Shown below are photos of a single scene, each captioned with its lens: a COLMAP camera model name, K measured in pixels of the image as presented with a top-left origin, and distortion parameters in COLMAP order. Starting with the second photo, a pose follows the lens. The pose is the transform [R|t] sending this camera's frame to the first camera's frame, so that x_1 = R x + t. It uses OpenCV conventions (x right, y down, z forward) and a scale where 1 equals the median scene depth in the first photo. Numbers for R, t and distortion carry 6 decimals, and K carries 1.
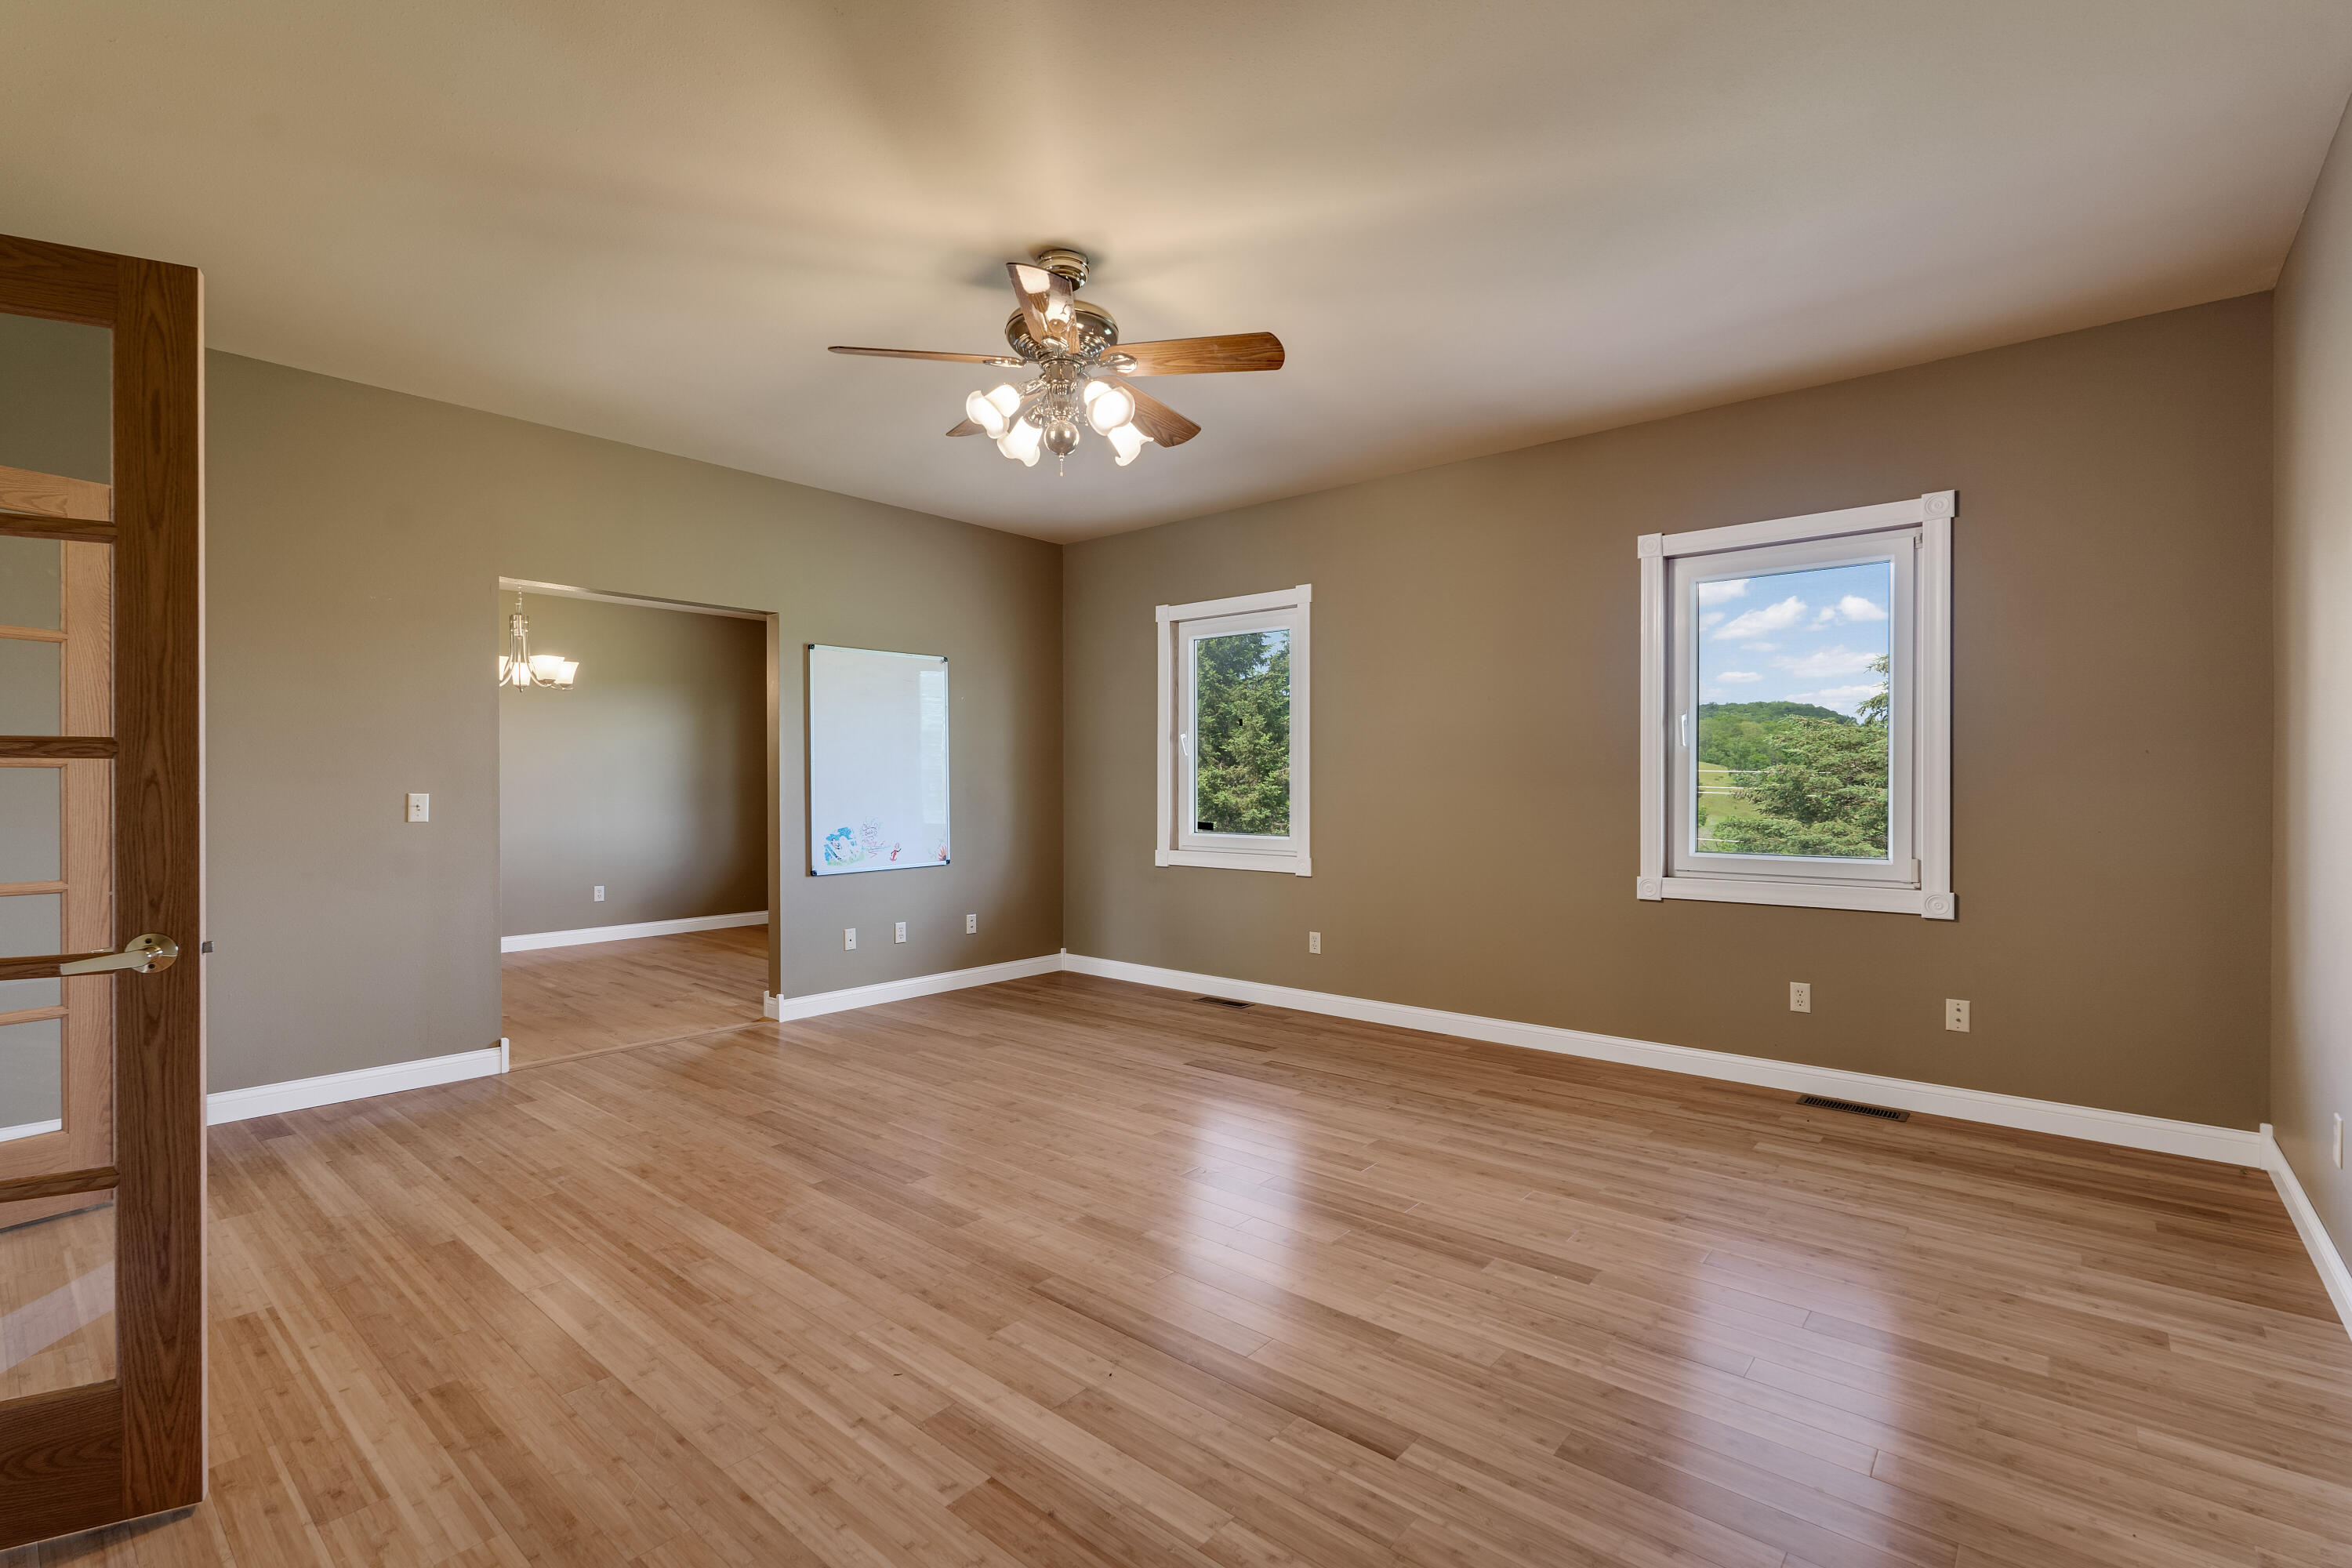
lens RADIAL K [[1056.9, 0, 1169.5], [0, 1056.9, 777.5], [0, 0, 1]] dist [0.001051, -0.000406]
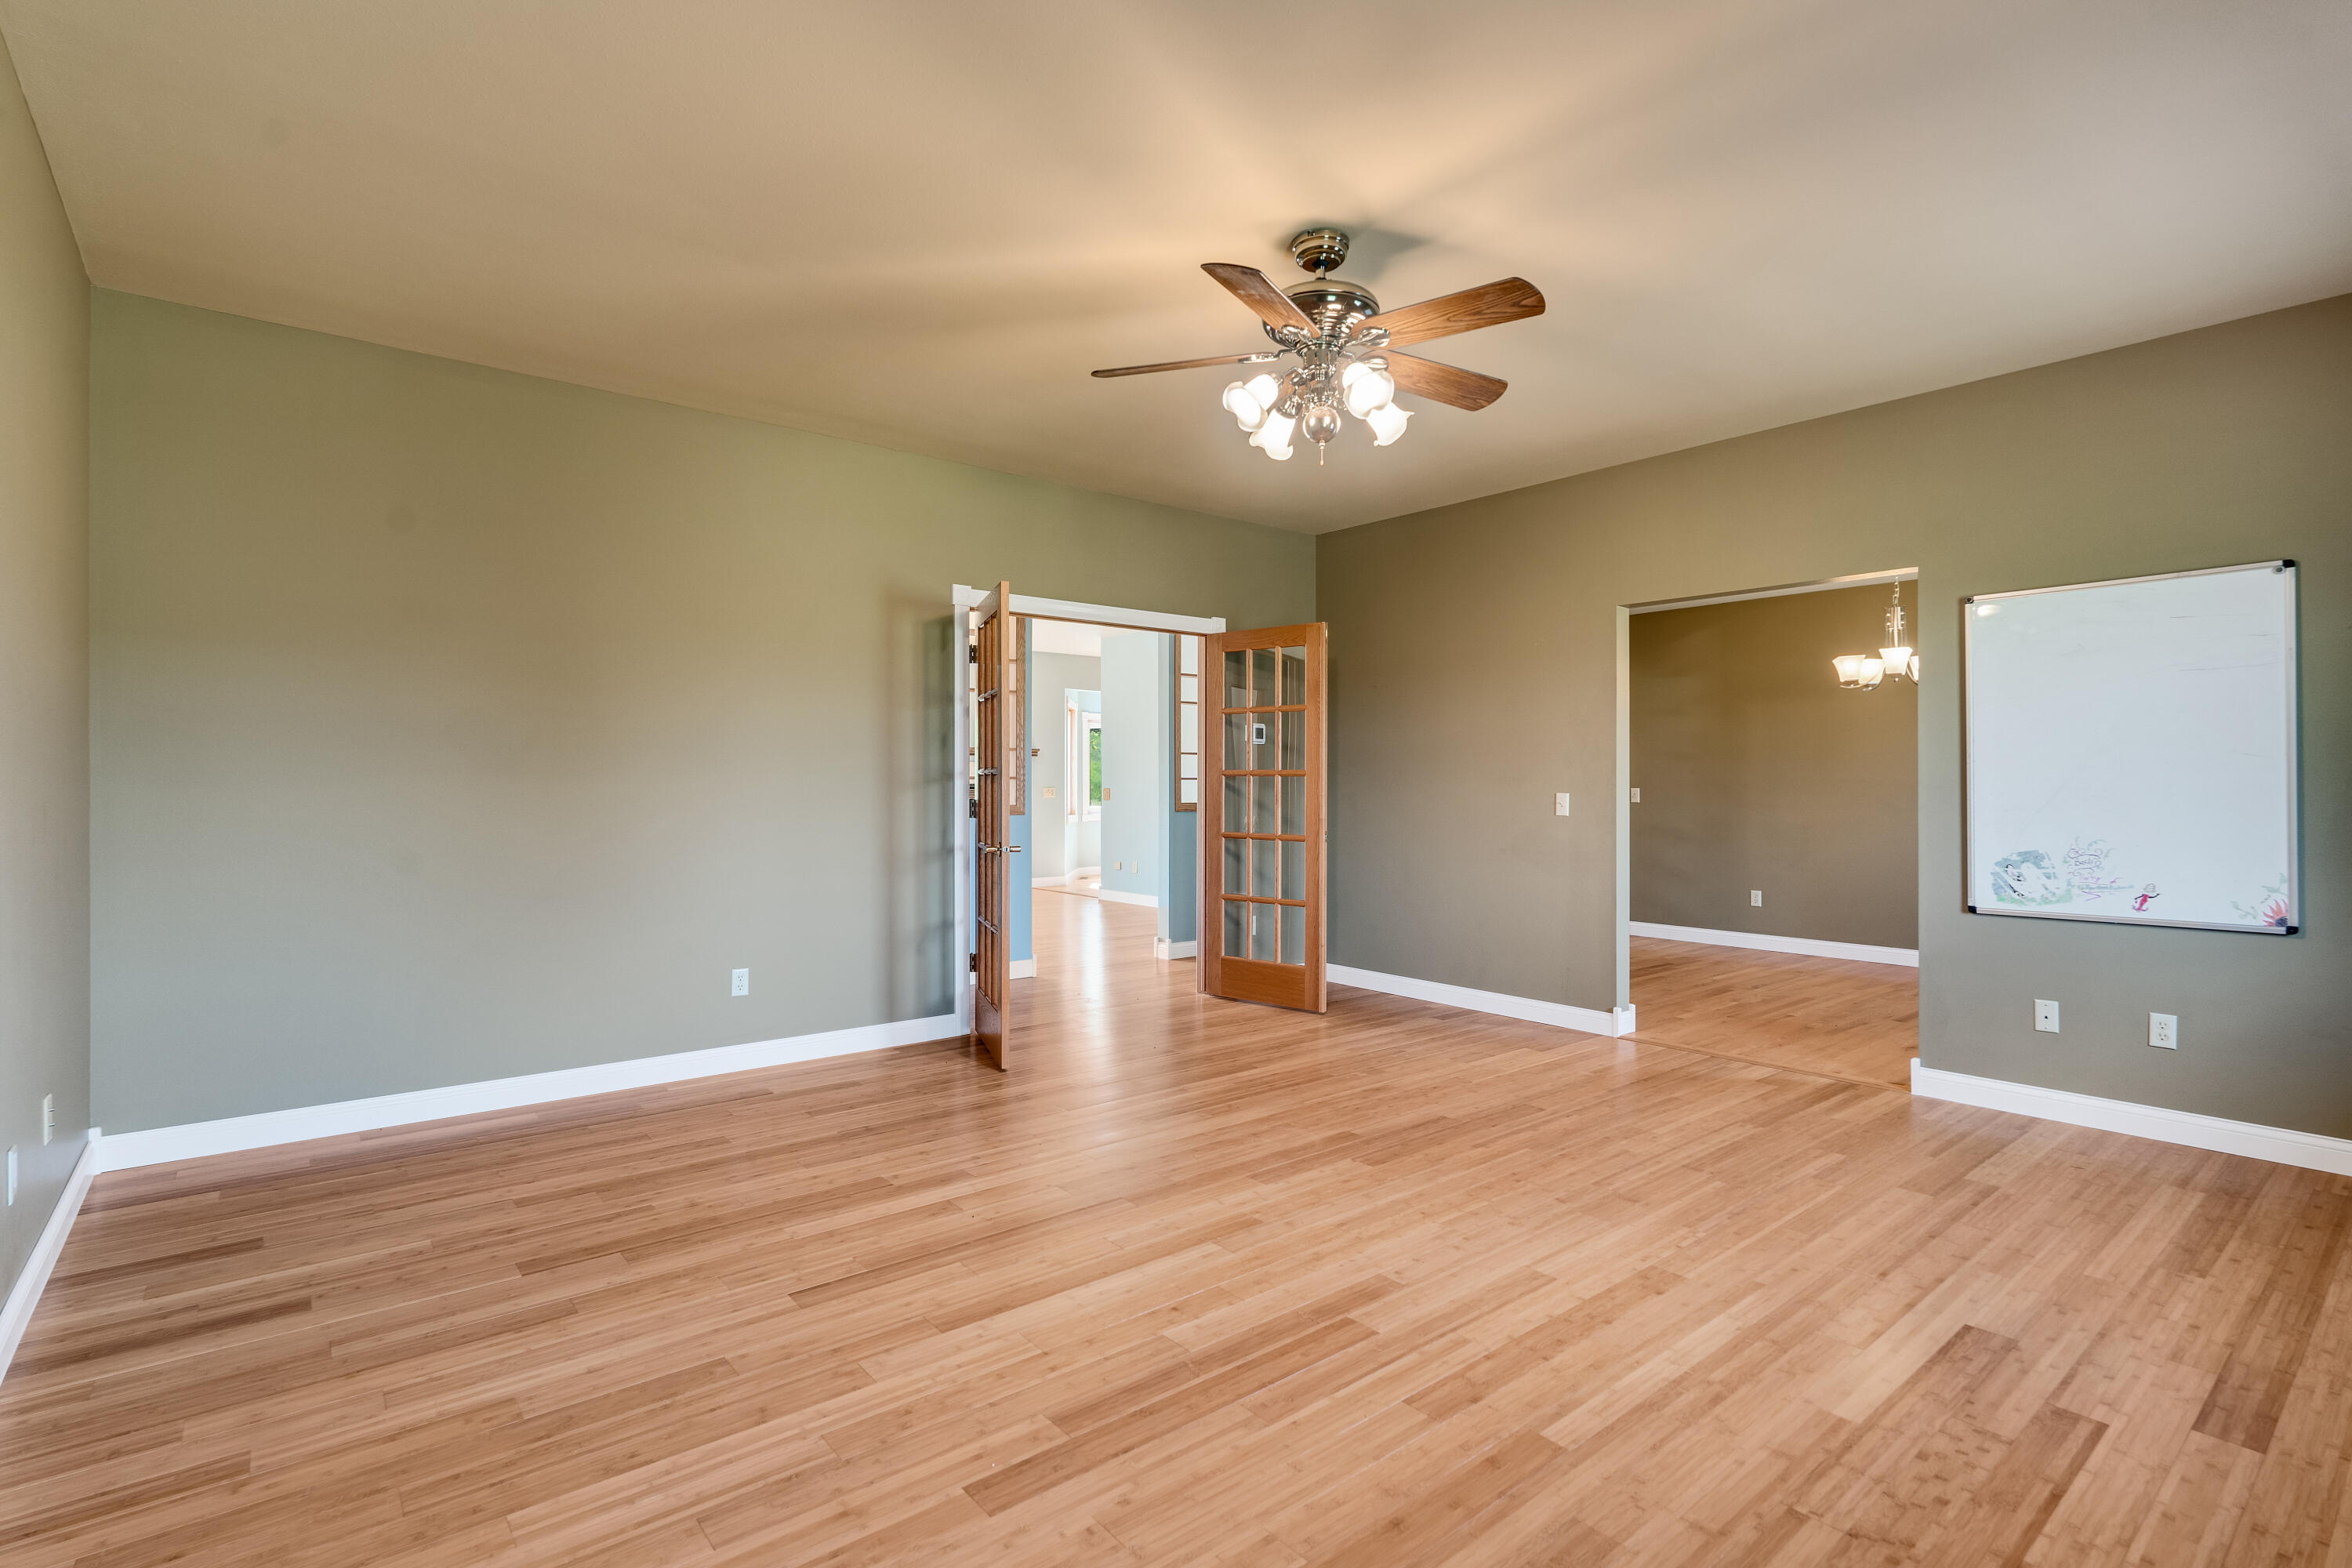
lens RADIAL K [[1104.3, 0, 1180.4], [0, 1104.3, 786.3], [0, 0, 1]] dist [-0.001082, 0.000039]
pose [[-0.171492, -0.001376, -0.985185, 0.774419], [0.004017, 0.999990, -0.002096, 0.006330], [0.985177, -0.004317, -0.171484, 0.893721]]
